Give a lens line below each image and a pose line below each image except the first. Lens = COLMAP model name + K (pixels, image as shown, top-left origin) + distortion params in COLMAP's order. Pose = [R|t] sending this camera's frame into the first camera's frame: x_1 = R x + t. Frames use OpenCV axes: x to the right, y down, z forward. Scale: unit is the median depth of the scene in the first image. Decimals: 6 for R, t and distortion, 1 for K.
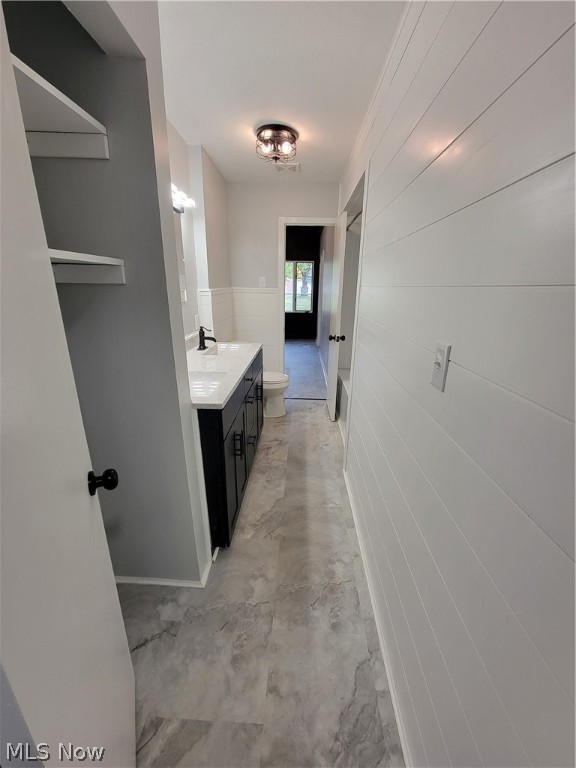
lens RADIAL K [[312.9, 0, 289.2], [0, 312.9, 384.9], [0, 0, 1]] dist [-0.004198, -0.000415]
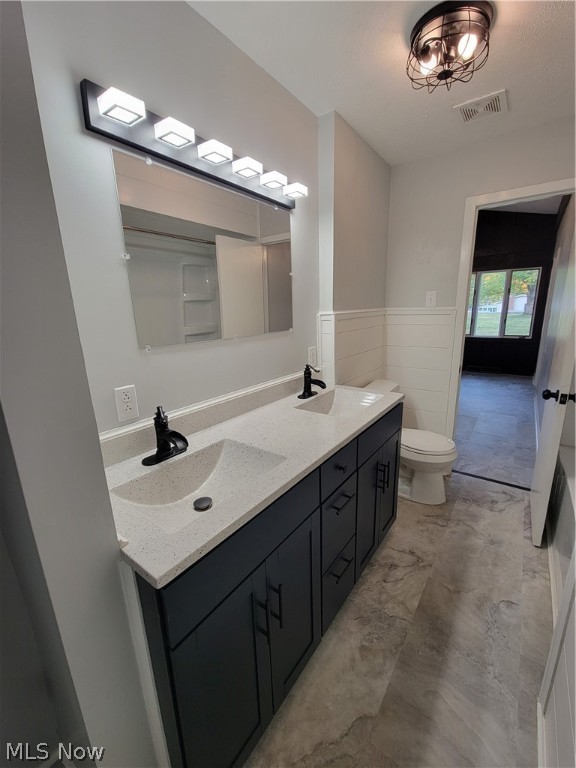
lens RADIAL K [[312.9, 0, 289.2], [0, 312.9, 384.9], [0, 0, 1]] dist [-0.004198, -0.000415]
pose [[0.826045, 0.098573, -0.554917, 0.067112], [-0.134431, 0.990629, -0.024142, -0.100752], [0.547337, 0.094541, 0.831555, 0.334779]]
